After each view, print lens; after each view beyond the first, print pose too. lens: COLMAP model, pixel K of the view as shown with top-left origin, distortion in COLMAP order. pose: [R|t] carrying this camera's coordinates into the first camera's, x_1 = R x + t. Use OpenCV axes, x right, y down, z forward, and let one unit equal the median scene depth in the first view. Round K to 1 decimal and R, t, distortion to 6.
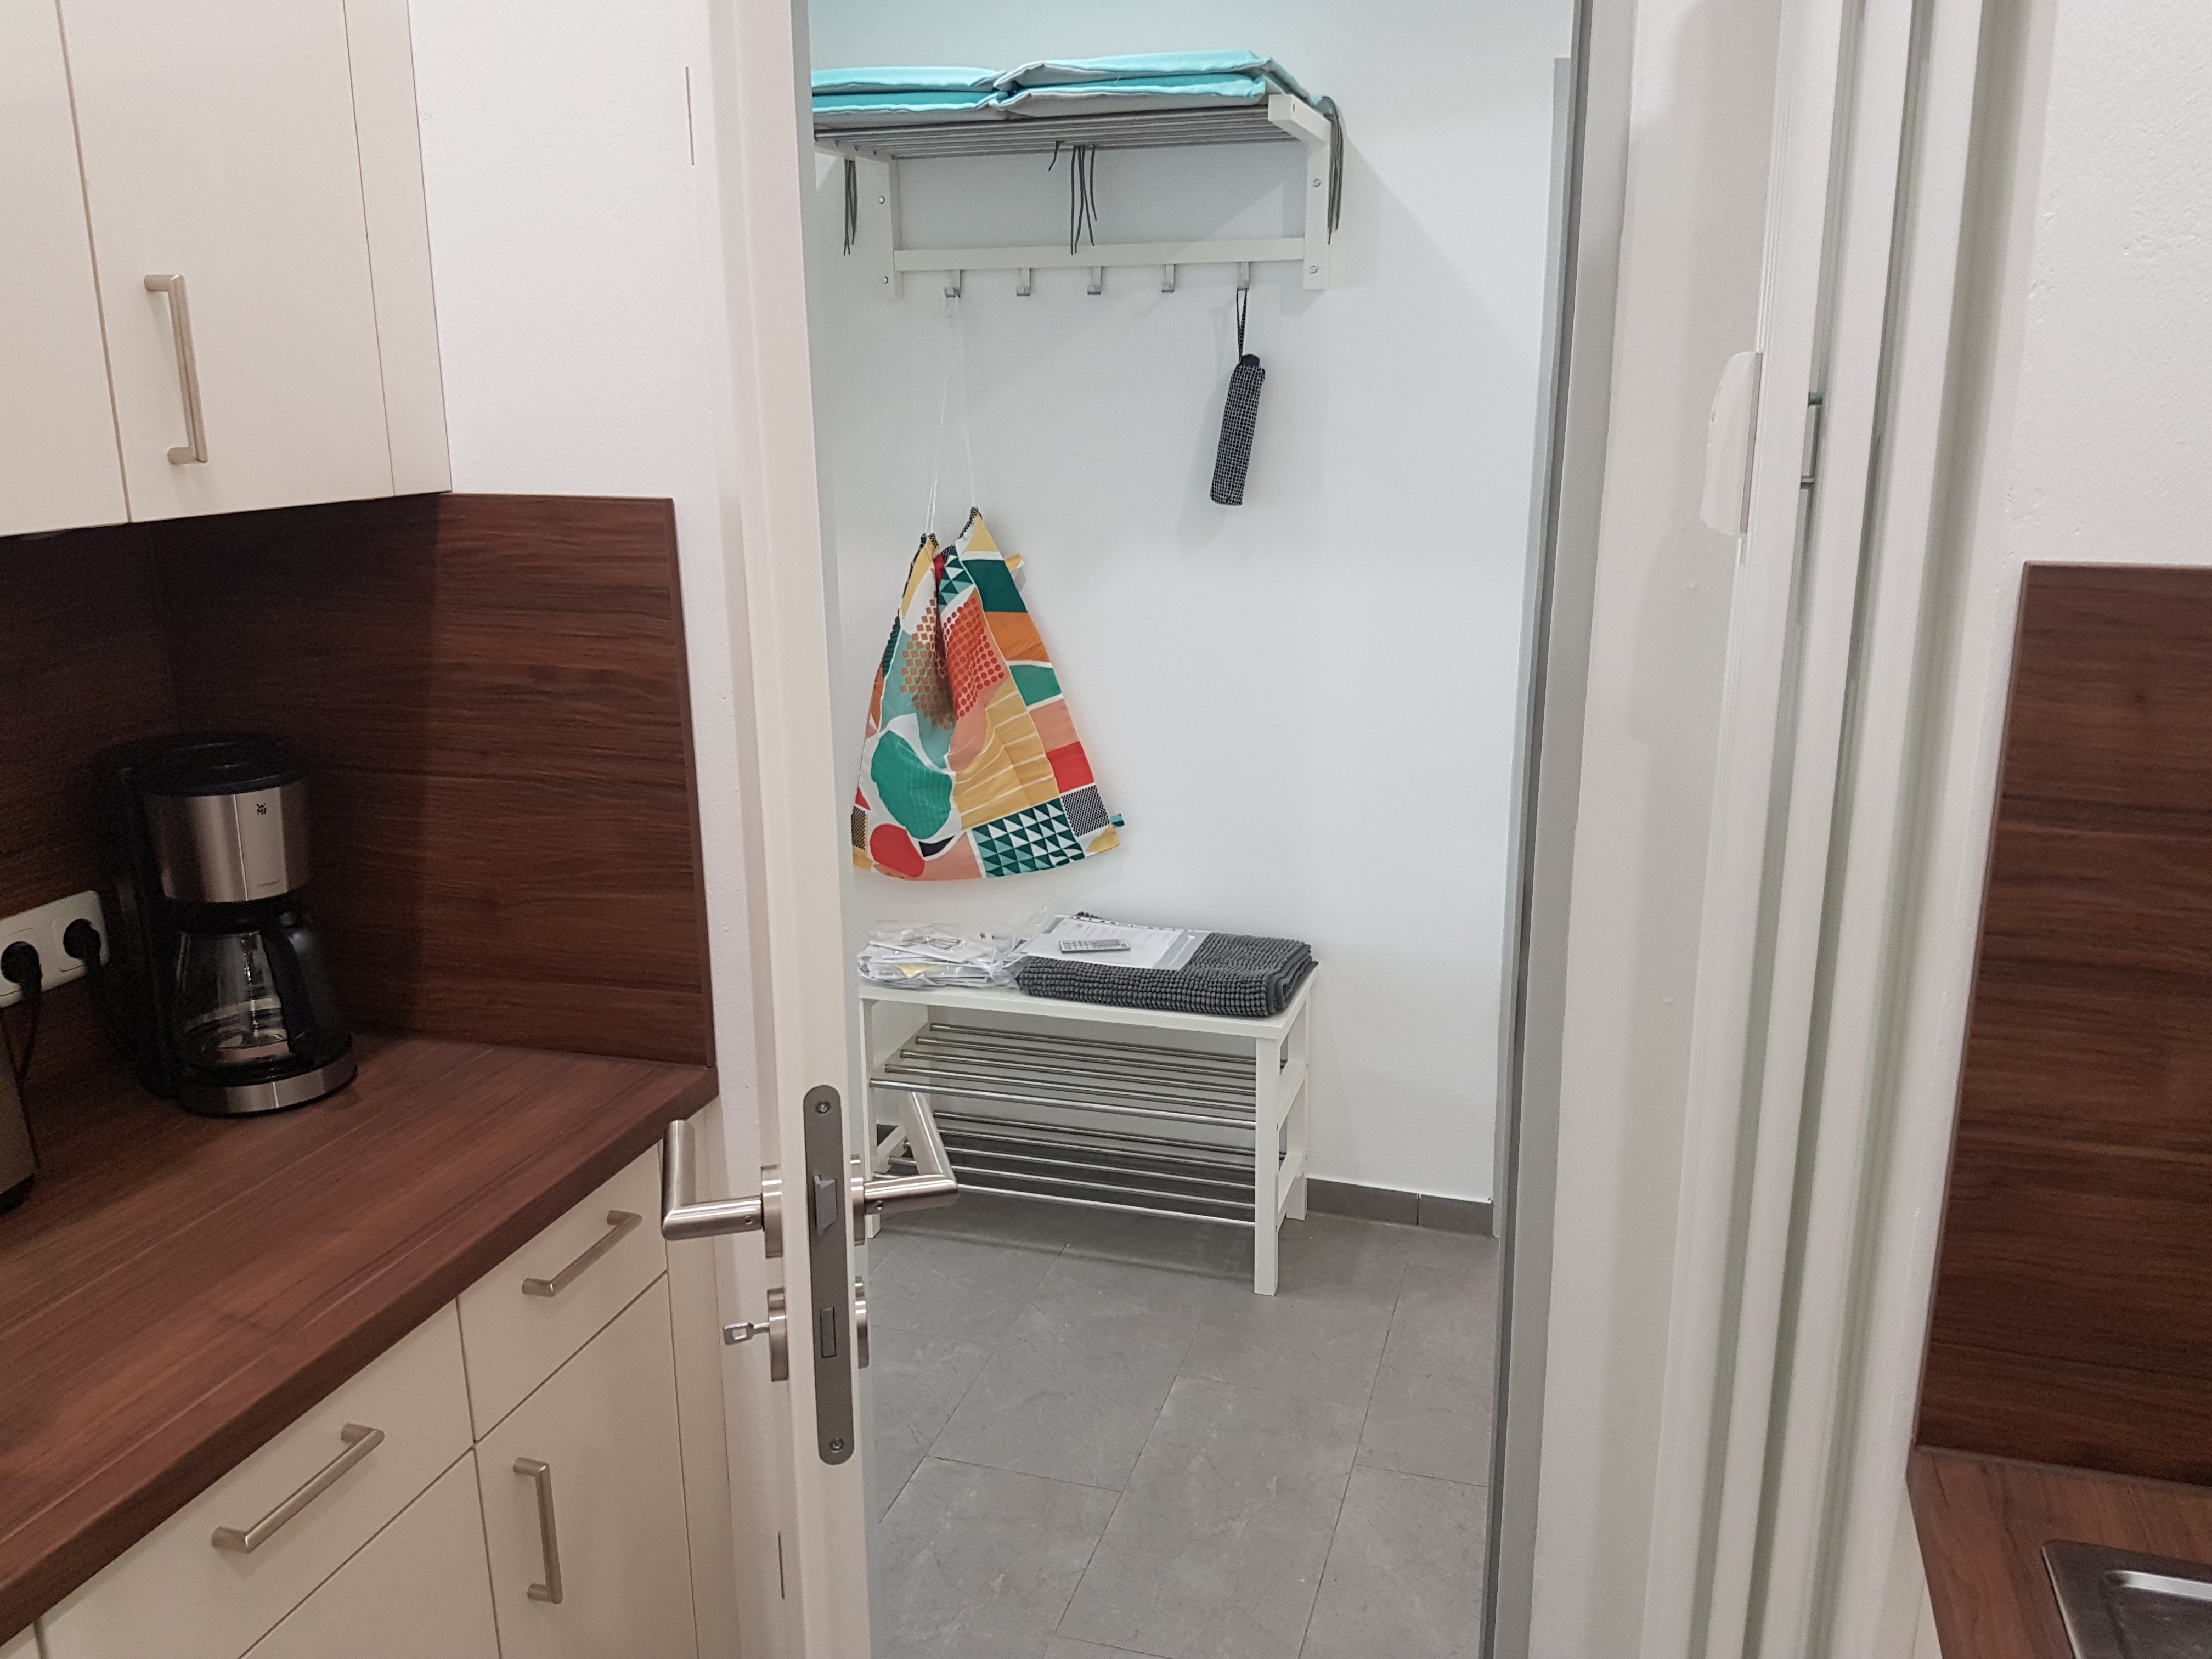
lens RADIAL K [[1667.7, 0, 1106.0], [0, 1667.7, 829.5], [0, 0, 1]] dist [0.001085, -0.273371]
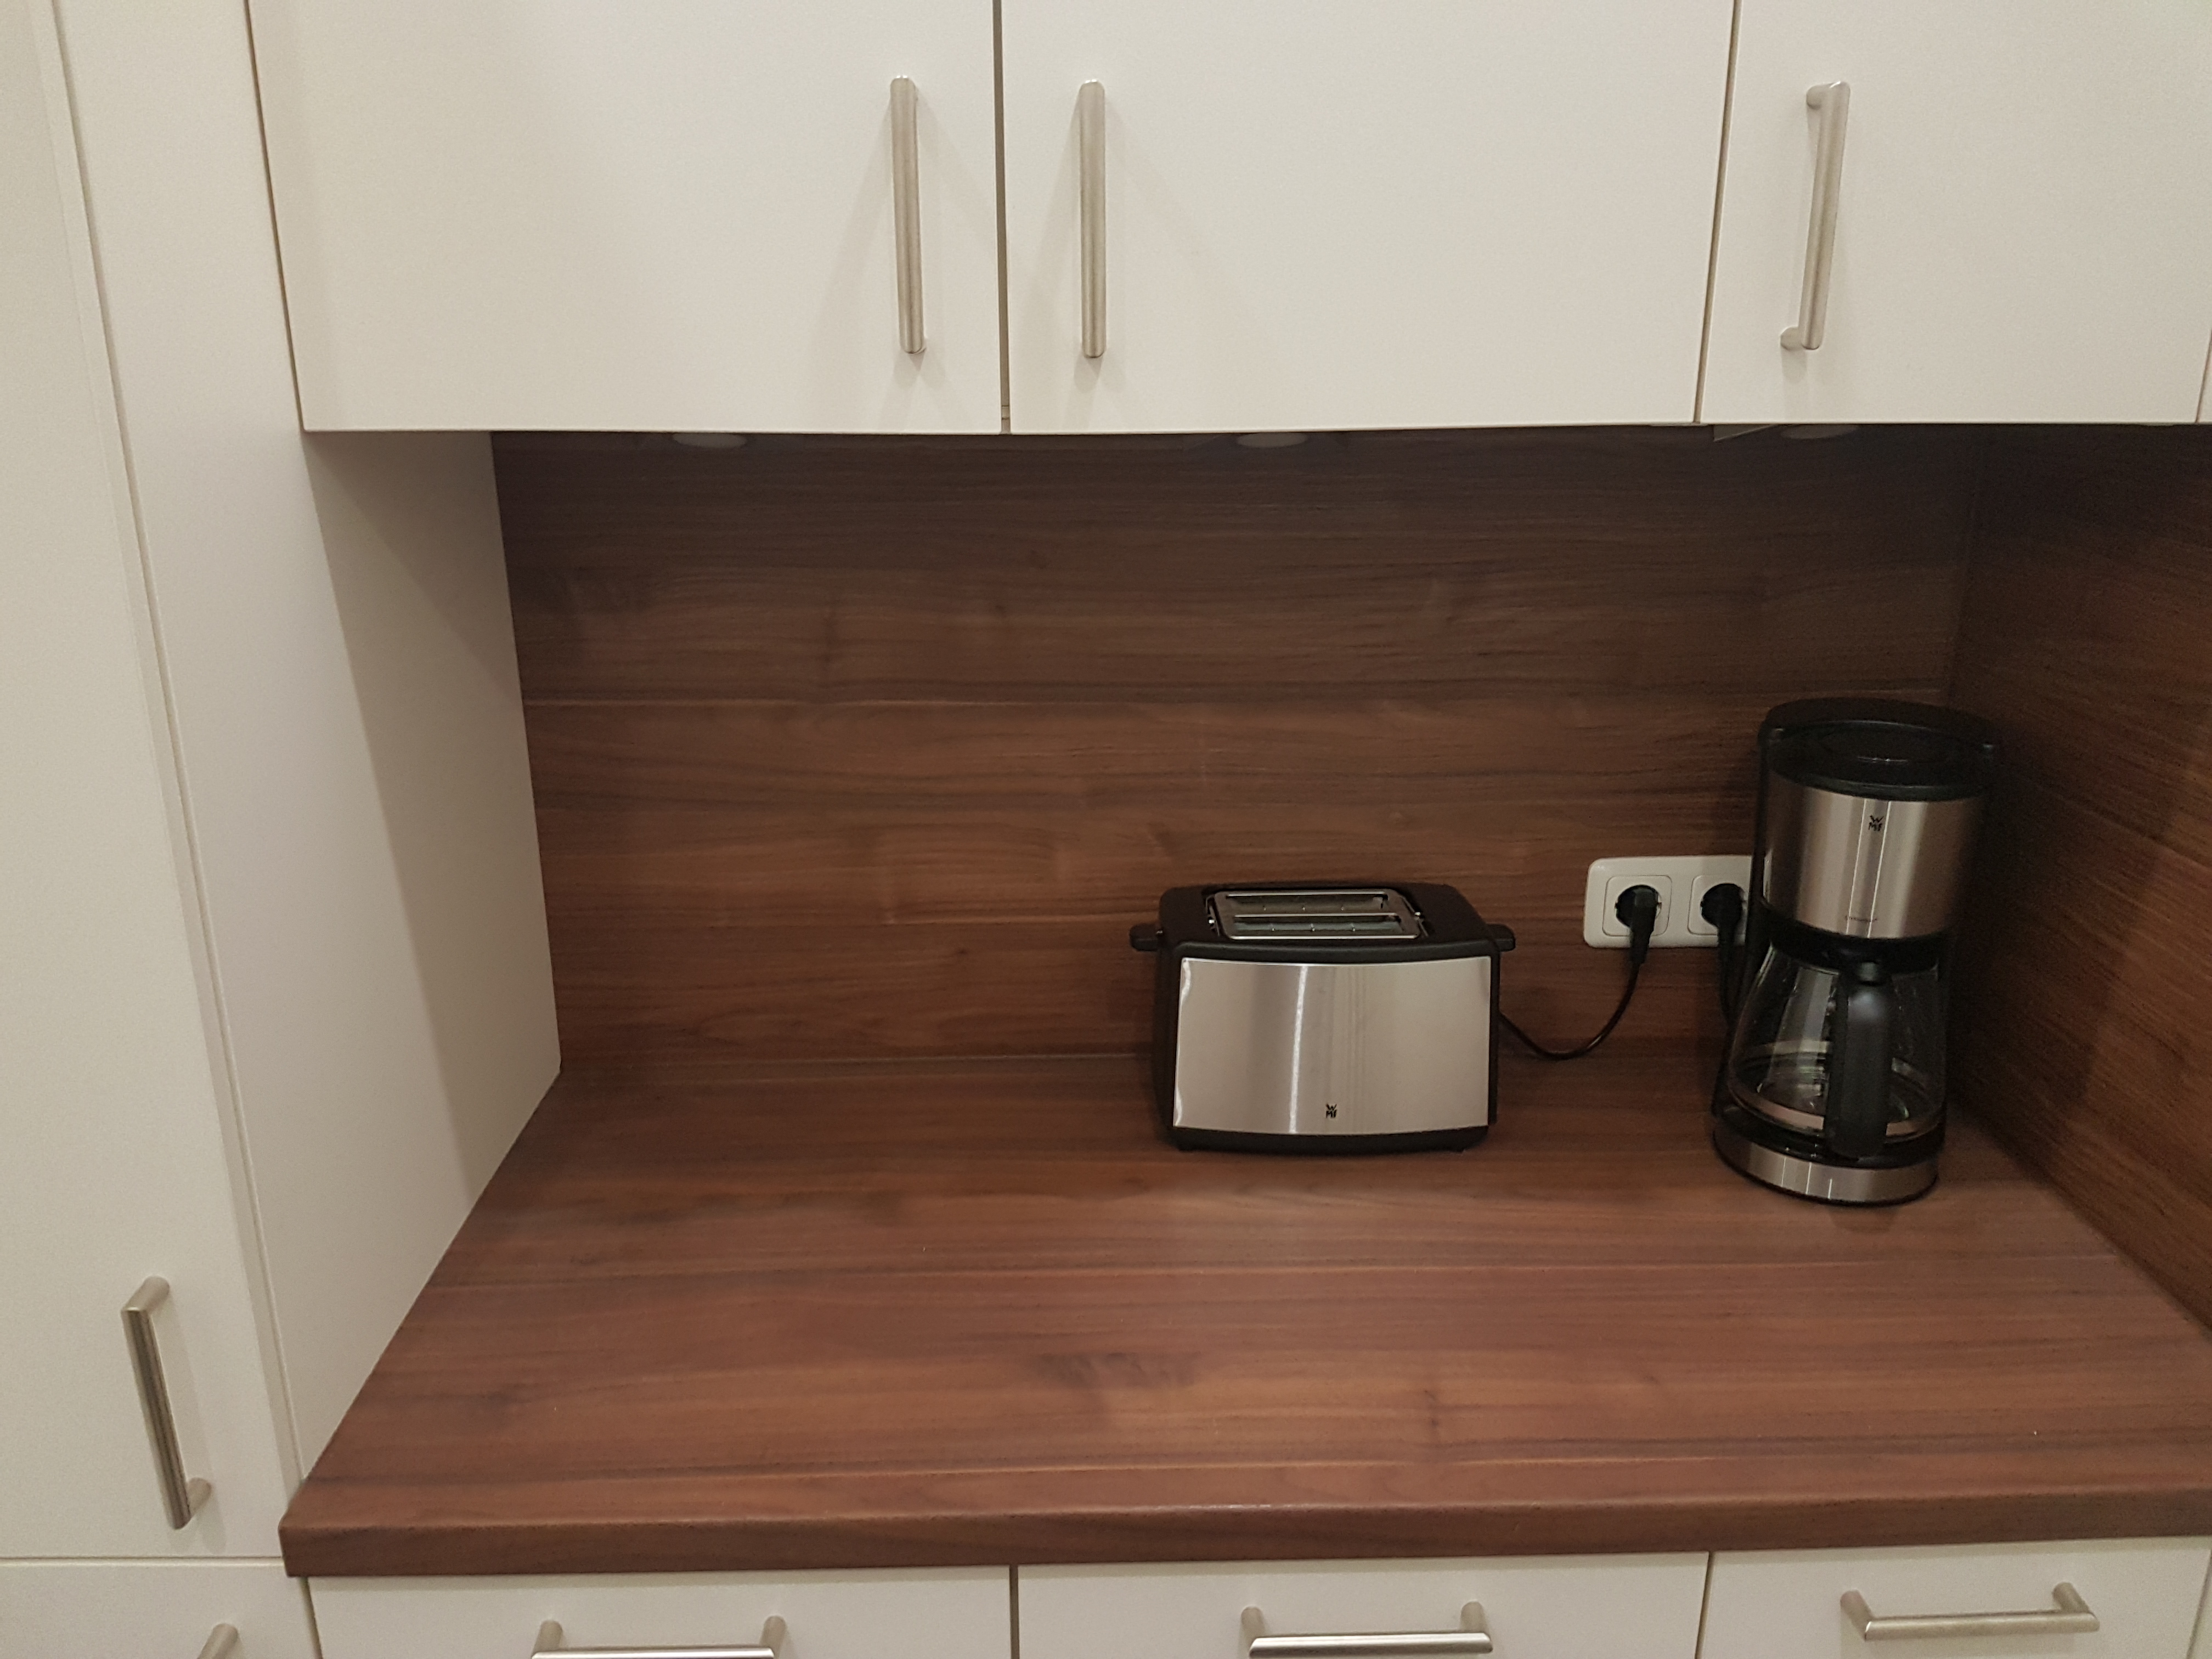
lens RADIAL K [[1685.2, 0, 1106.0], [0, 1685.2, 829.5], [0, 0, 1]] dist [0.069458, -0.083270]
pose [[0.327300, 0.261461, -0.908027, 0.086894], [-0.231144, 0.953915, 0.191358, -0.077109], [0.916213, 0.147253, 0.372652, 0.363882]]
